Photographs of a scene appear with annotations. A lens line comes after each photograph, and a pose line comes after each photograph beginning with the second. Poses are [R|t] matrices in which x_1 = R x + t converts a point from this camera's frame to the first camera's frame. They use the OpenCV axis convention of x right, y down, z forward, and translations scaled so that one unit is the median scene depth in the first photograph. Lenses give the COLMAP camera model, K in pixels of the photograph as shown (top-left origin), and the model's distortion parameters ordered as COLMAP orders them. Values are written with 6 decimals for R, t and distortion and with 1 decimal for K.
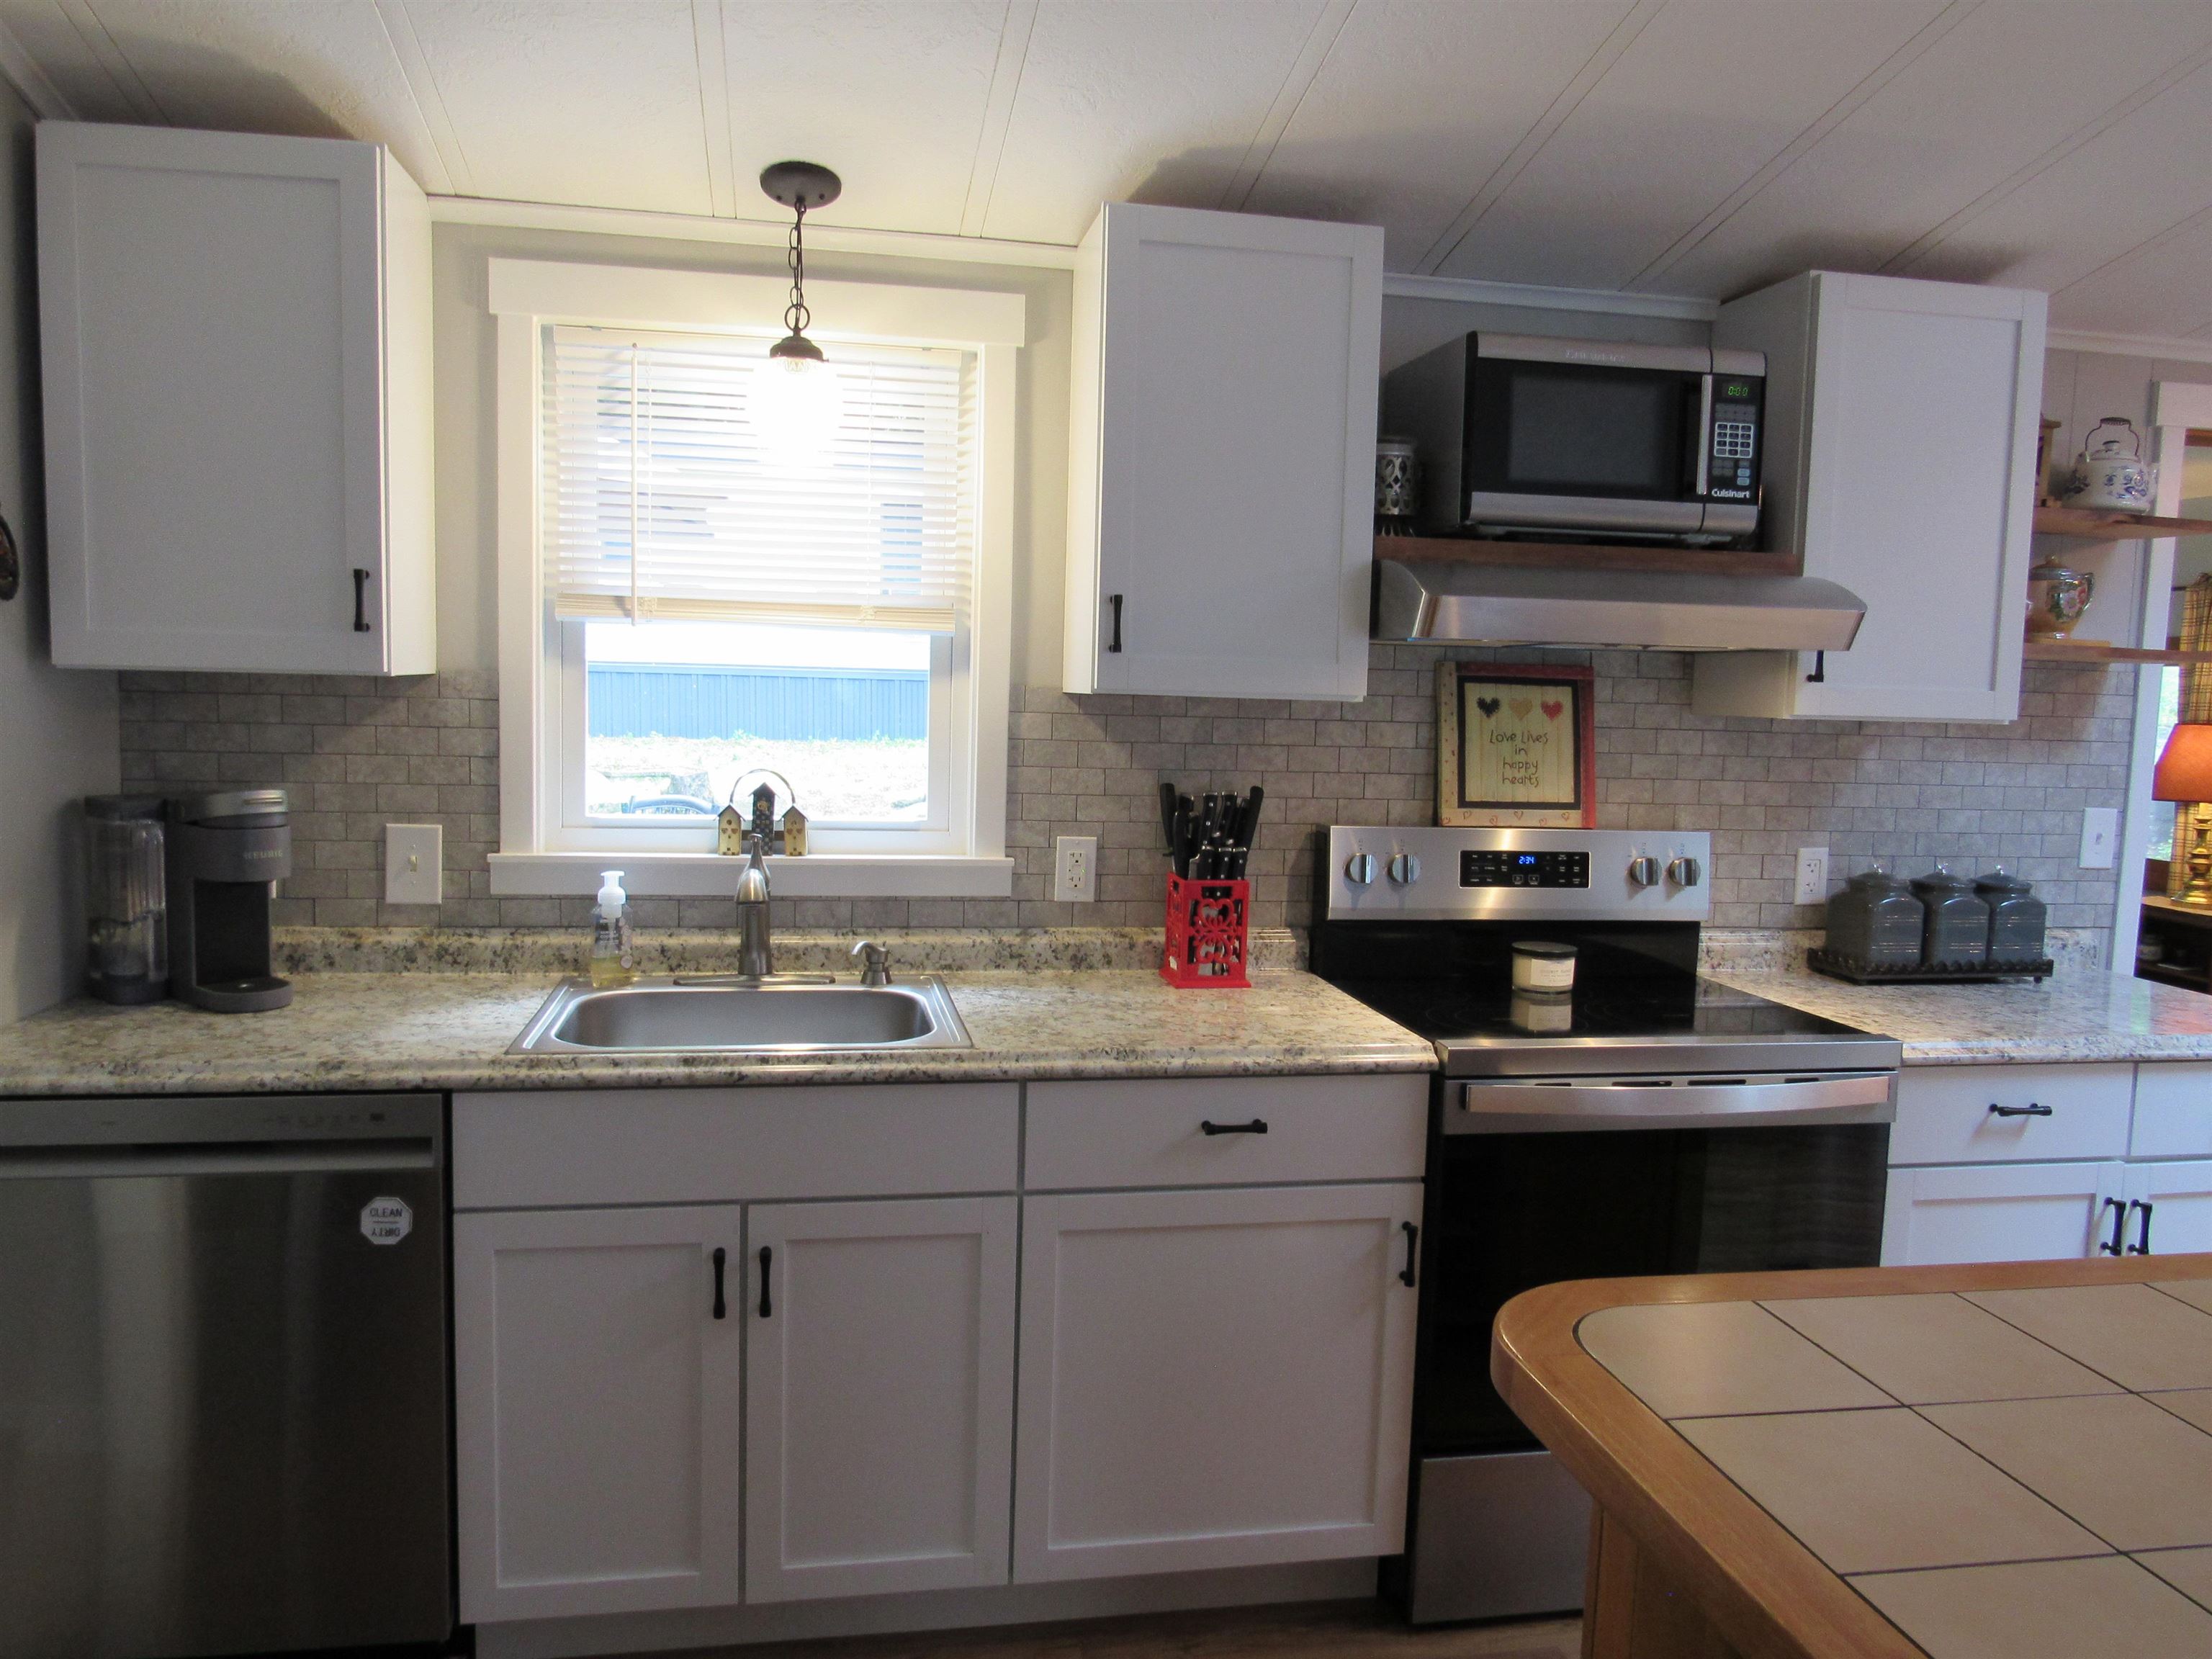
lens RADIAL K [[1587.7, 0, 1097.5], [0, 1587.7, 824.4], [0, 0, 1]] dist [-0.025494, 0.001328]
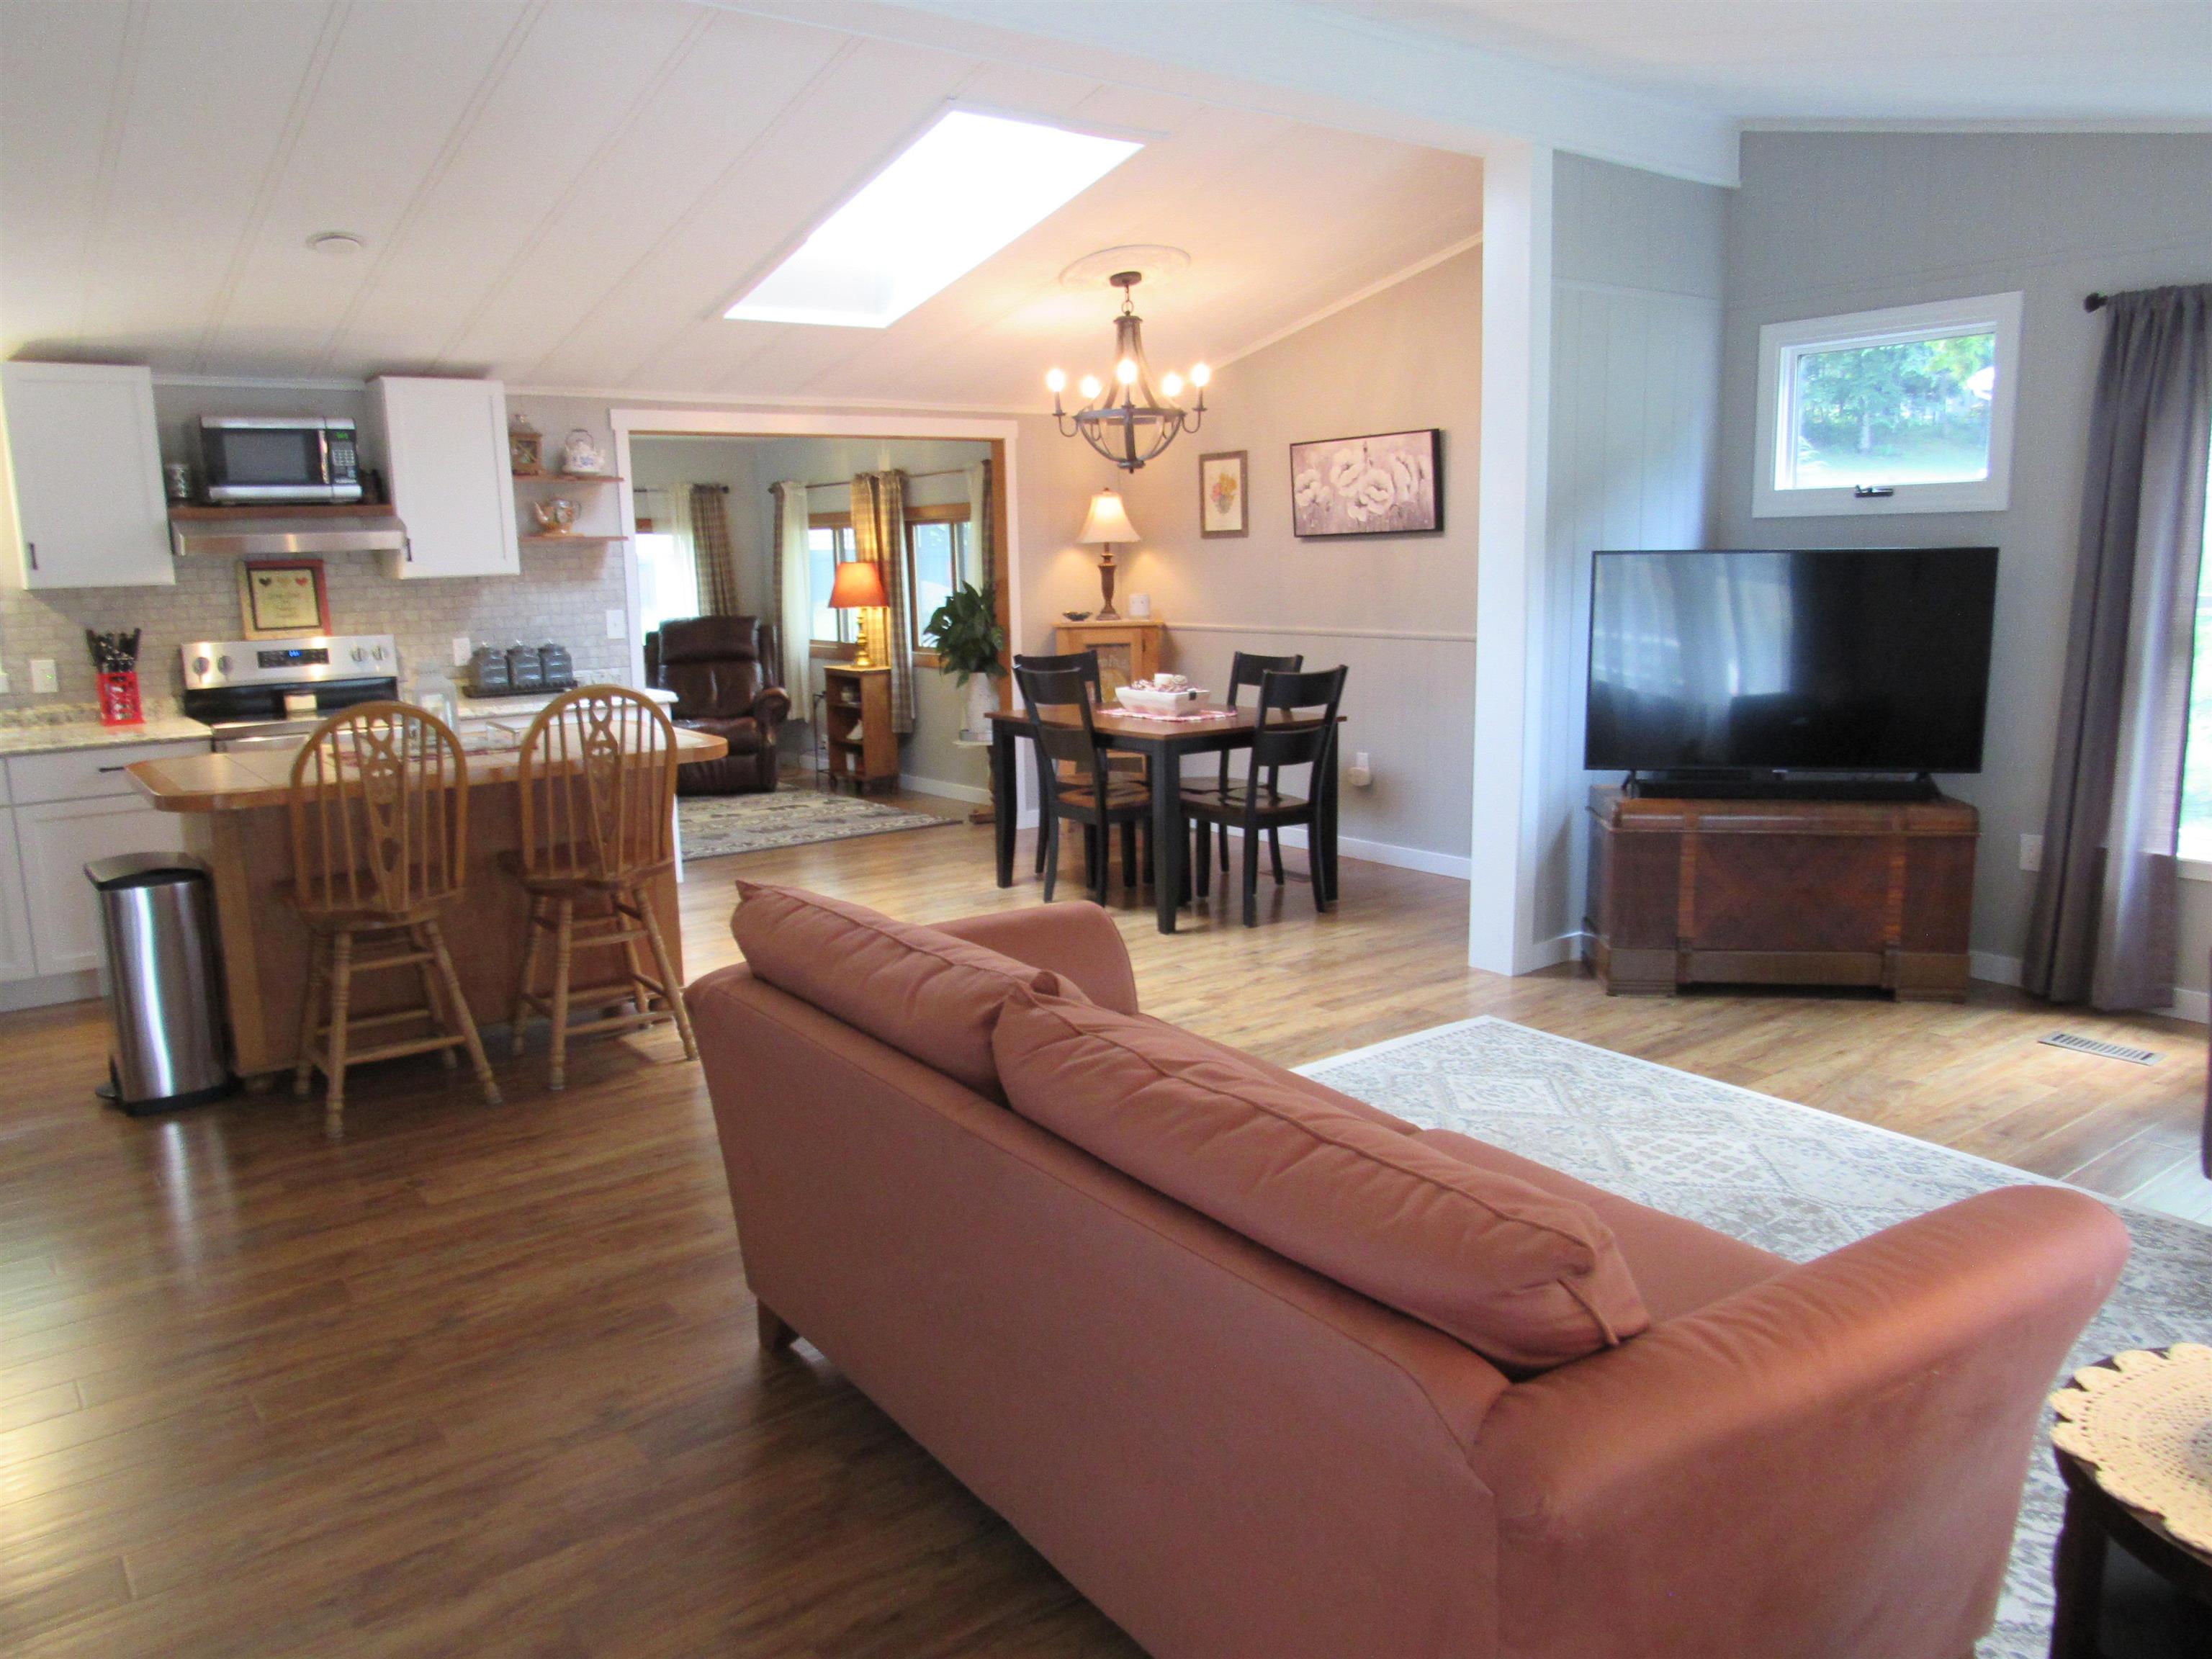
lens RADIAL K [[1587.7, 0, 1115.1], [0, 1587.7, 823.5], [0, 0, 1]] dist [-0.025494, 0.001328]
pose [[0.889268, -0.128626, 0.438929, 0.304765], [0.091571, 0.990282, 0.104674, 0.132664], [-0.448127, -0.052890, 0.892404, -1.443111]]
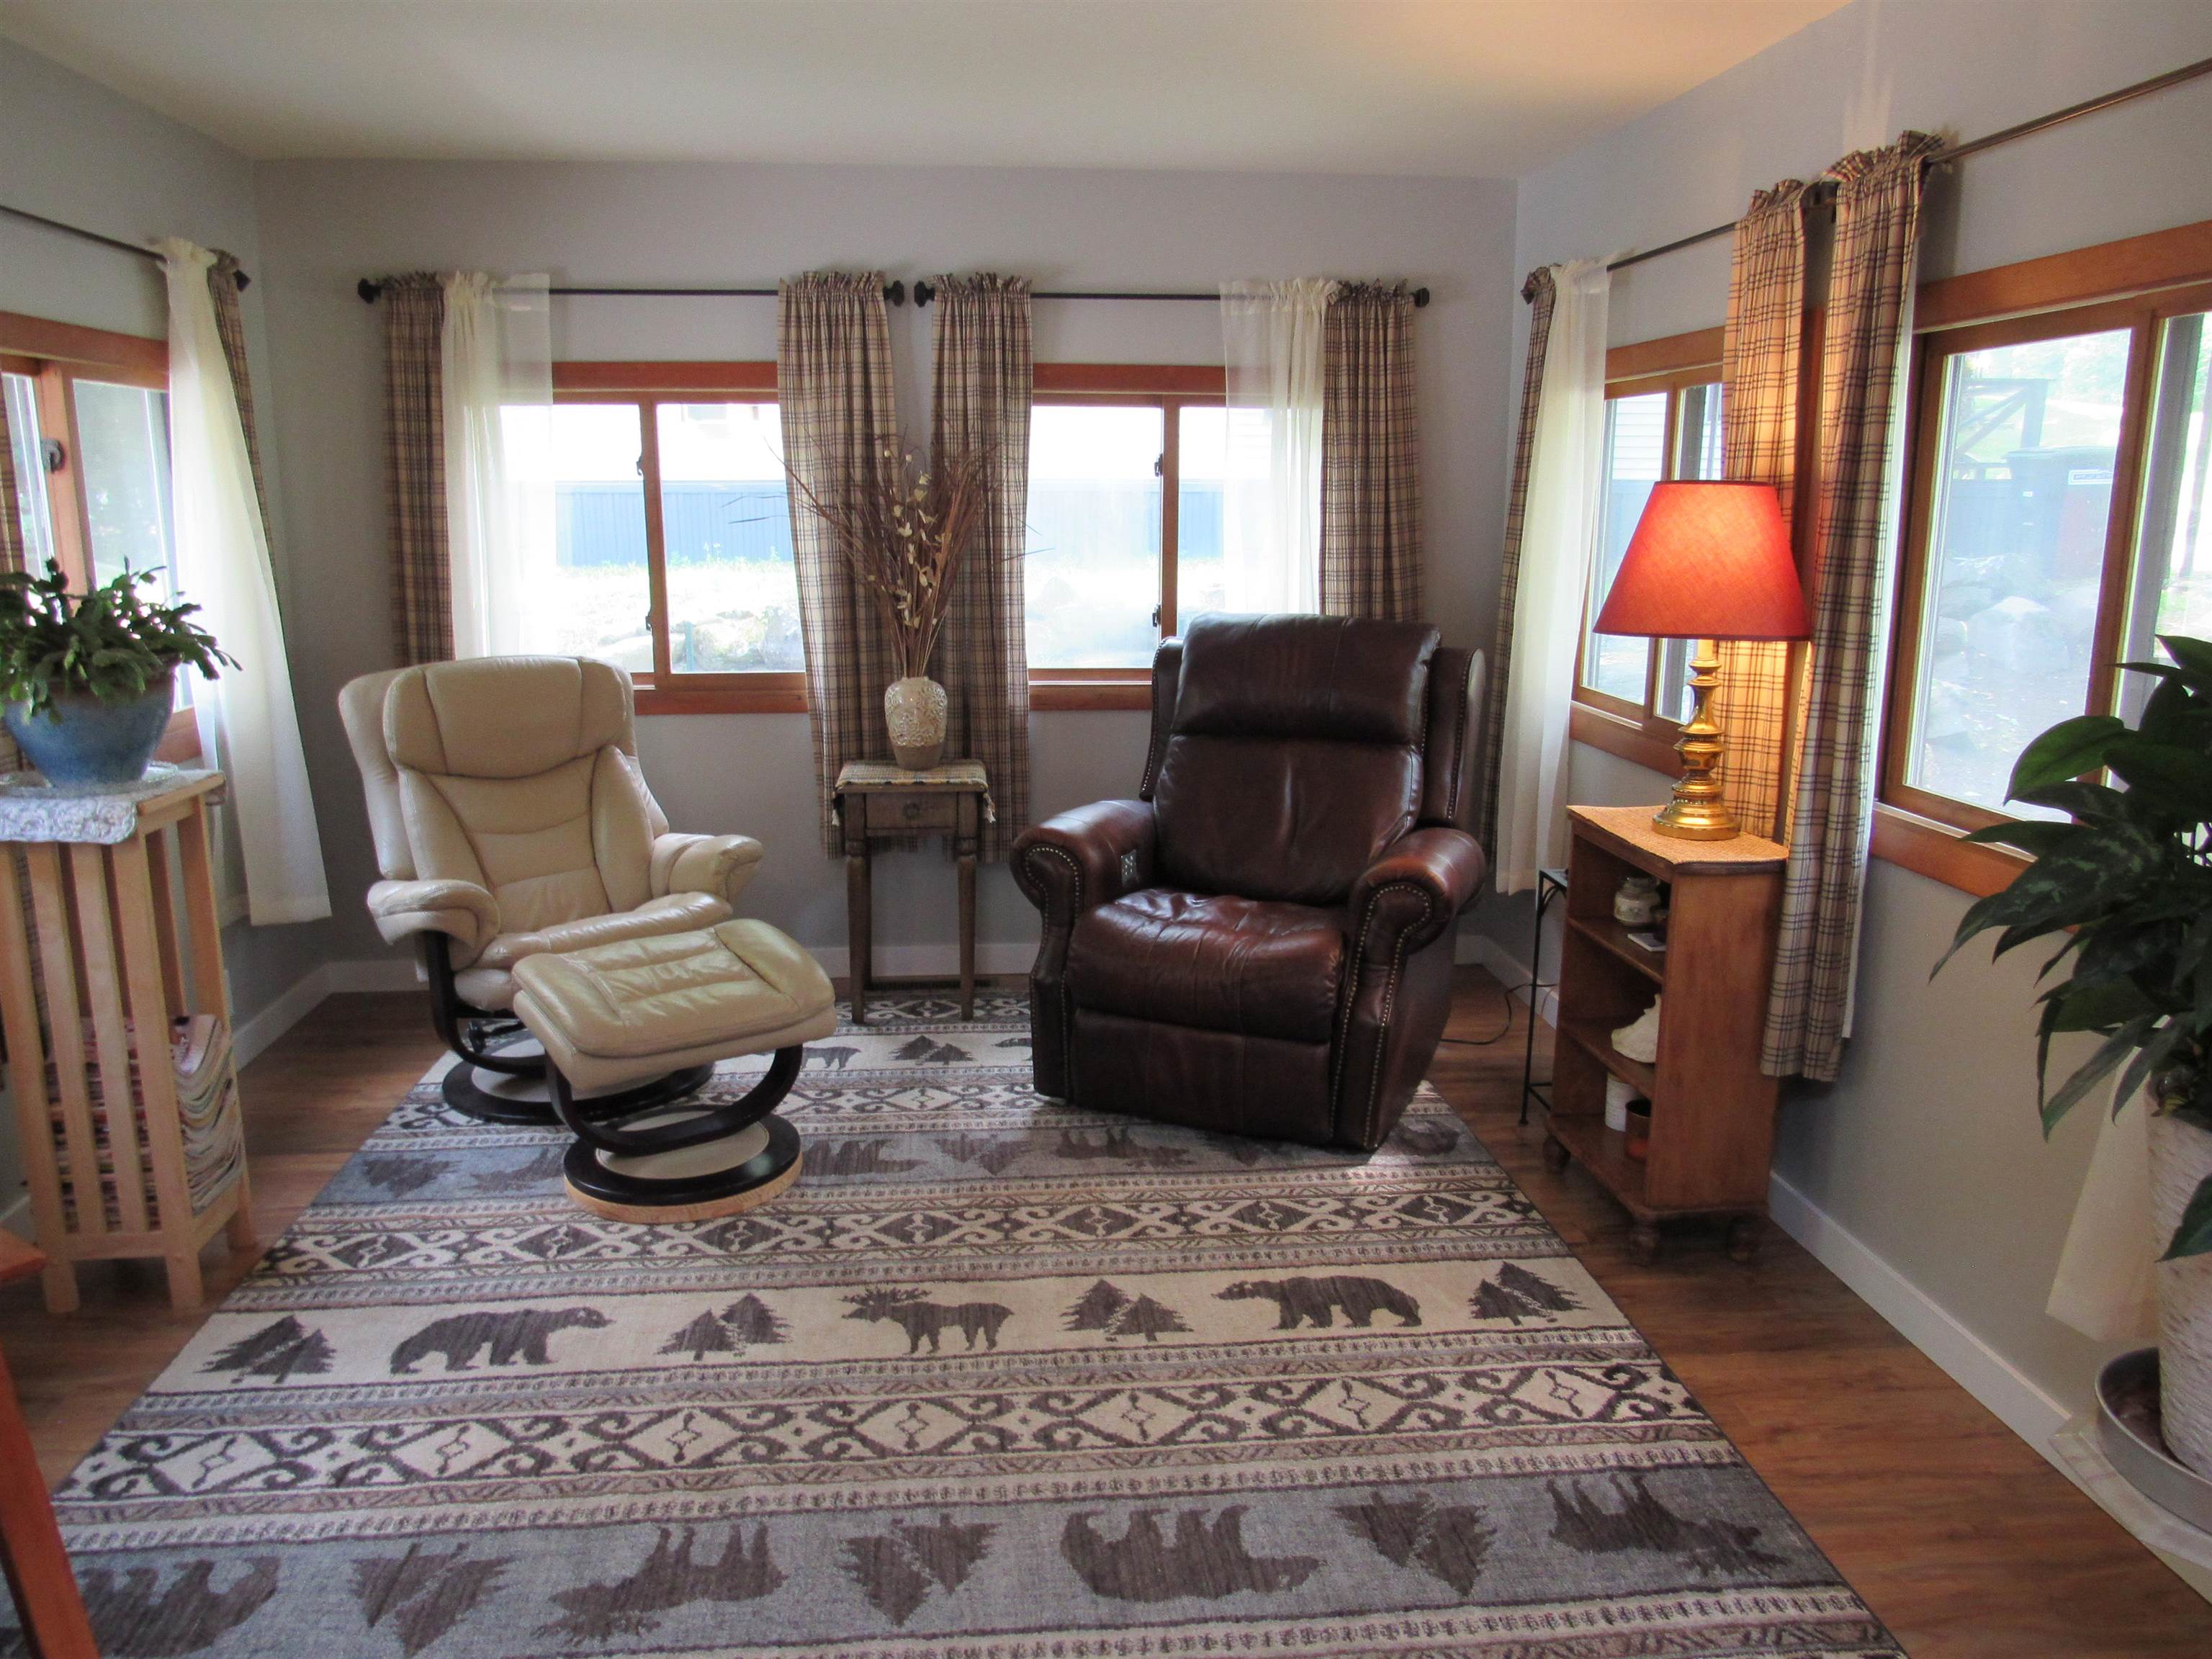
lens RADIAL K [[1587.7, 0, 1103.3], [0, 1587.7, 828.7], [0, 0, 1]] dist [-0.025494, 0.001328]
pose [[0.995223, -0.007952, -0.097305, 1.117545], [0.019239, 0.993108, 0.115617, -0.029462], [0.095715, -0.116937, 0.988516, 0.910888]]
